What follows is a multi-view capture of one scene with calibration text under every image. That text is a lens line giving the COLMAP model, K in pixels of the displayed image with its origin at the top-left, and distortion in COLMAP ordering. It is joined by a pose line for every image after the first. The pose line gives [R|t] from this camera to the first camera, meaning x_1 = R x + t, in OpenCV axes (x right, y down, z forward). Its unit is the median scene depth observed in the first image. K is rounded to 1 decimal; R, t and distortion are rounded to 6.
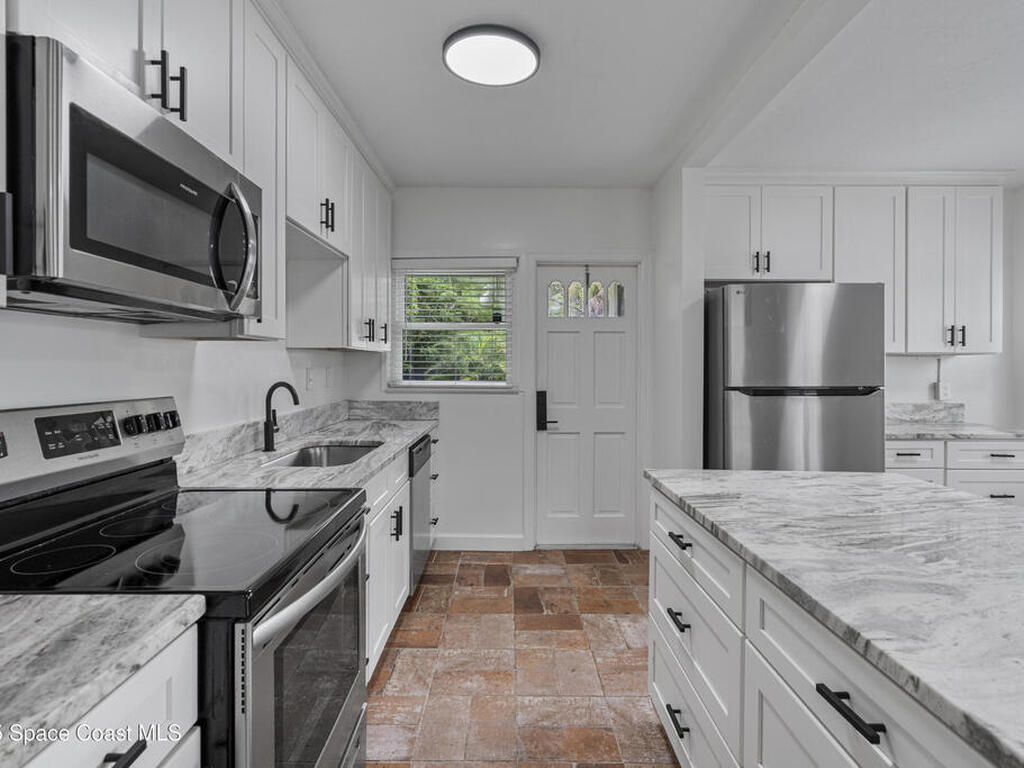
lens RADIAL K [[523.4, 0, 502.4], [0, 523.4, 366.1], [0, 0, 1]] dist [-0.010175, 0.006186]
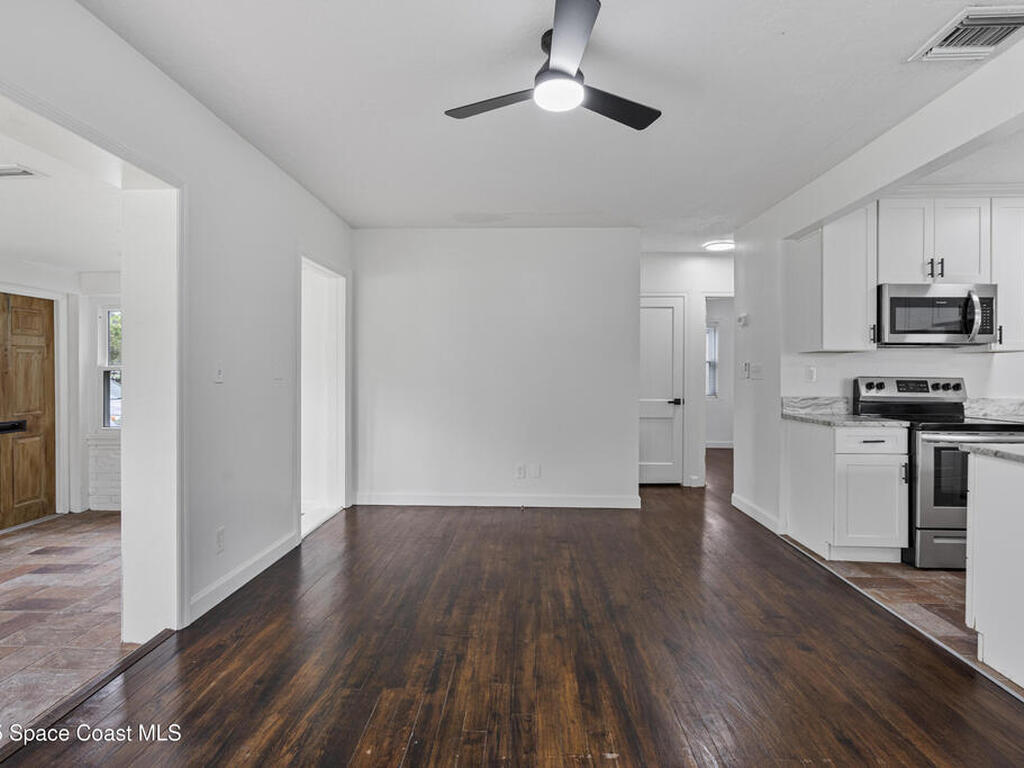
lens RADIAL K [[523.4, 0, 511.2], [0, 523.4, 373.7], [0, 0, 1]] dist [-0.010175, 0.006186]
pose [[-0.029046, -0.002026, -0.999576, 0.969517], [-0.003848, 0.999991, -0.001915, 0.027359], [0.999571, 0.003791, -0.029054, -0.532181]]
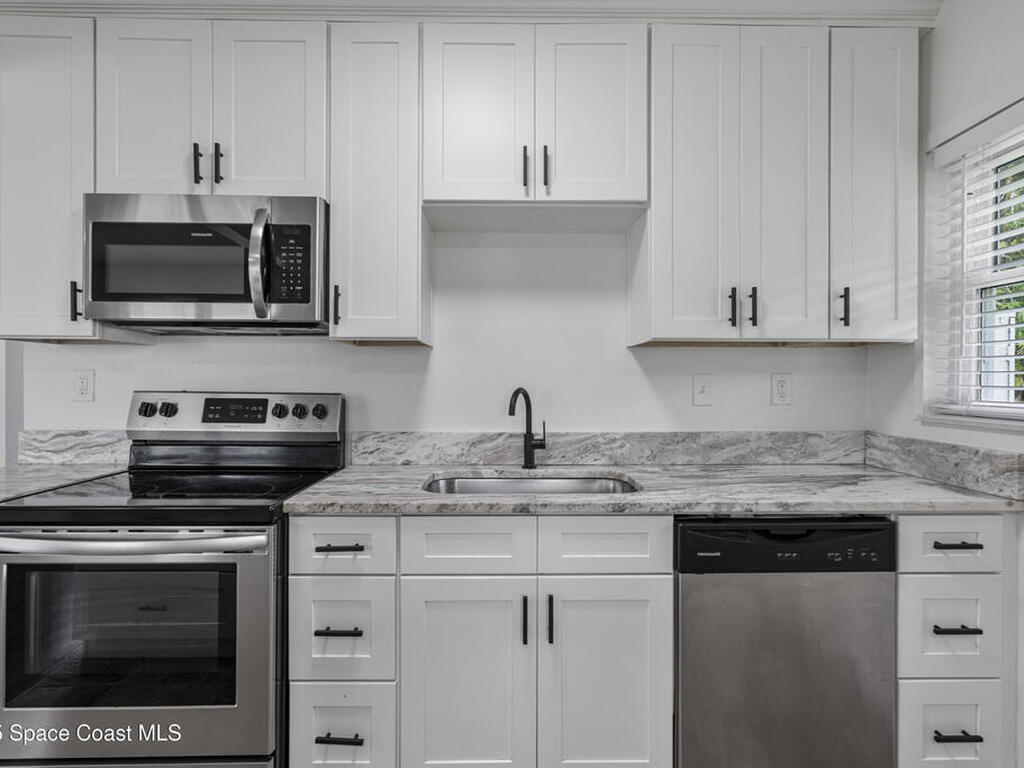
lens RADIAL K [[523.4, 0, 517.5], [0, 523.4, 381.3], [0, 0, 1]] dist [-0.010175, 0.006186]
pose [[0.025980, -0.002908, -0.999658, 0.318520], [-0.003478, 0.999989, -0.002999, 0.017120], [0.999656, 0.003555, 0.025970, 0.738068]]
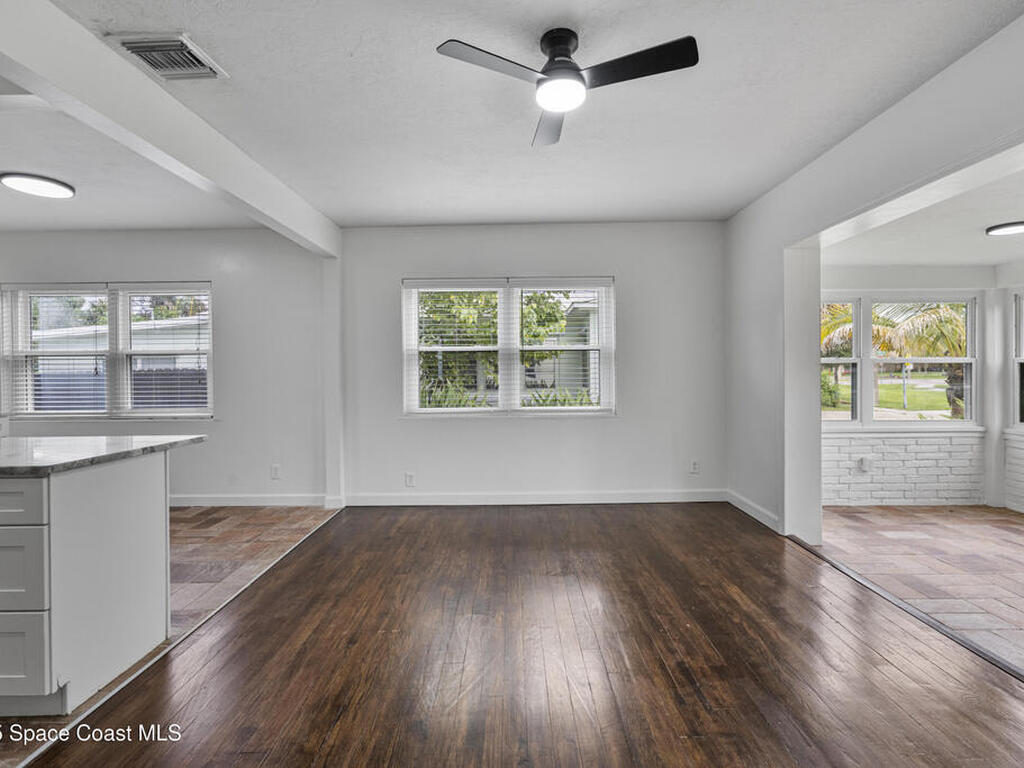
lens RADIAL K [[523.4, 0, 517.2], [0, 523.4, 378.5], [0, 0, 1]] dist [-0.010175, 0.006186]
pose [[-0.013385, -0.020699, 0.999696, -0.430929], [0.010110, 0.999732, 0.020835, 0.020436], [-0.999859, 0.010386, -0.013172, -0.418430]]
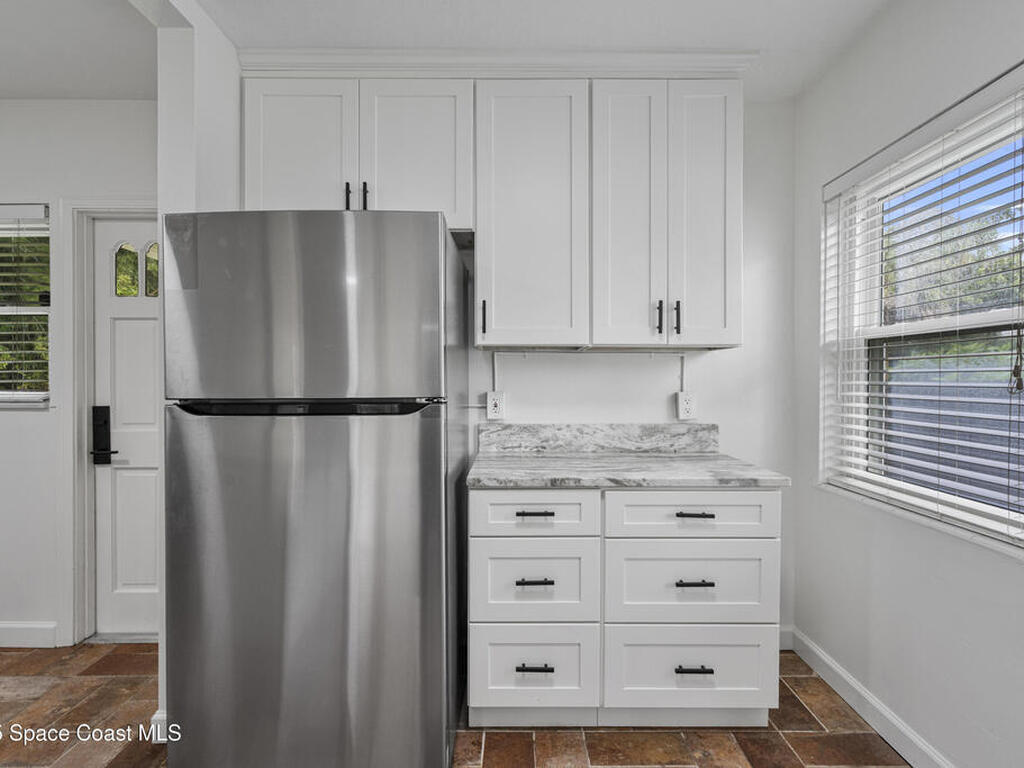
lens RADIAL K [[523.4, 0, 513.5], [0, 523.4, 384.0], [0, 0, 1]] dist [-0.010175, 0.006186]
pose [[0.999933, -0.001193, 0.011510, 0.744703], [0.001111, 0.999974, 0.007176, 0.018762], [-0.011519, -0.007163, 0.999908, 0.408578]]
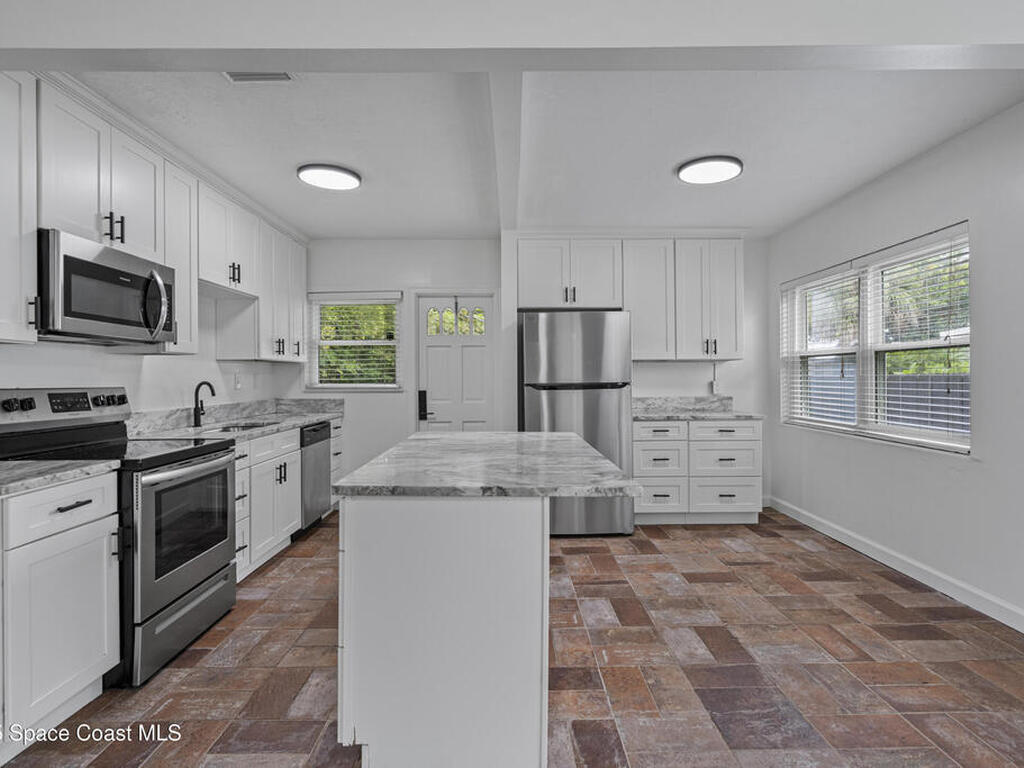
lens RADIAL K [[523.4, 0, 513.0], [0, 523.4, 374.1], [0, 0, 1]] dist [-0.010175, 0.006186]
pose [[0.999770, -0.009227, 0.019347, 0.347422], [0.009338, 0.999940, -0.005657, 0.019176], [-0.019293, 0.005836, 0.999797, -0.420879]]
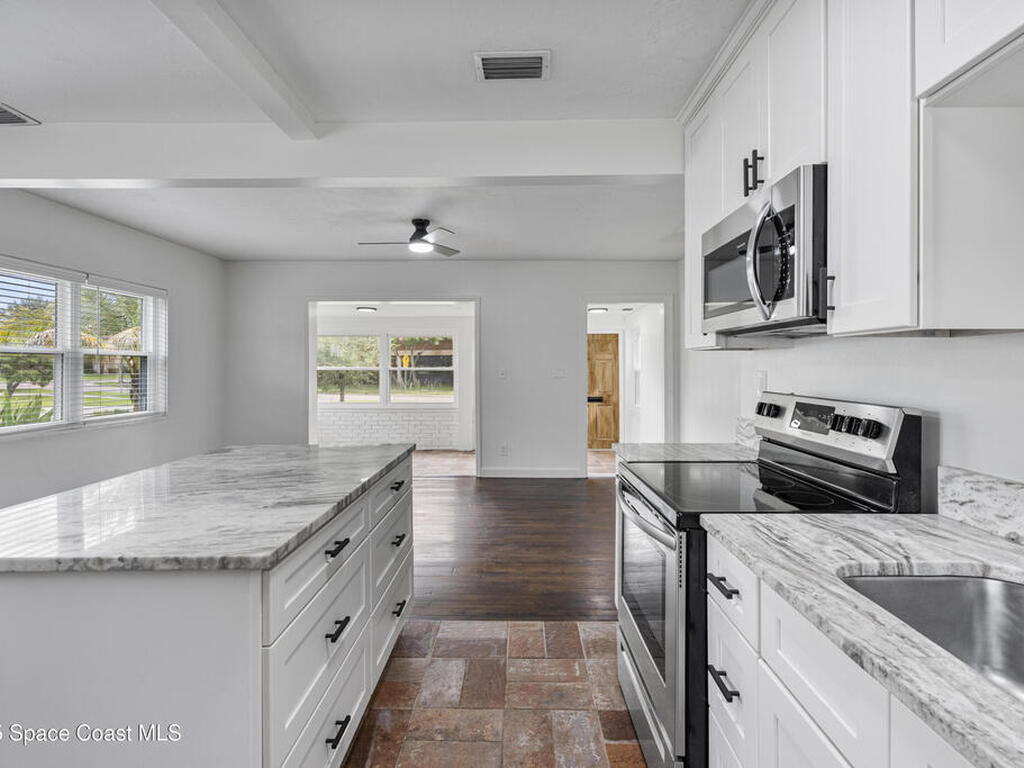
lens RADIAL K [[523.4, 0, 504.5], [0, 523.4, 368.9], [0, 0, 1]] dist [-0.010175, 0.006186]
pose [[-0.999817, -0.003671, 0.018754, 0.004744], [-0.003604, 0.999987, 0.003609, -0.003183], [-0.018767, 0.003541, -0.999818, 1.003673]]
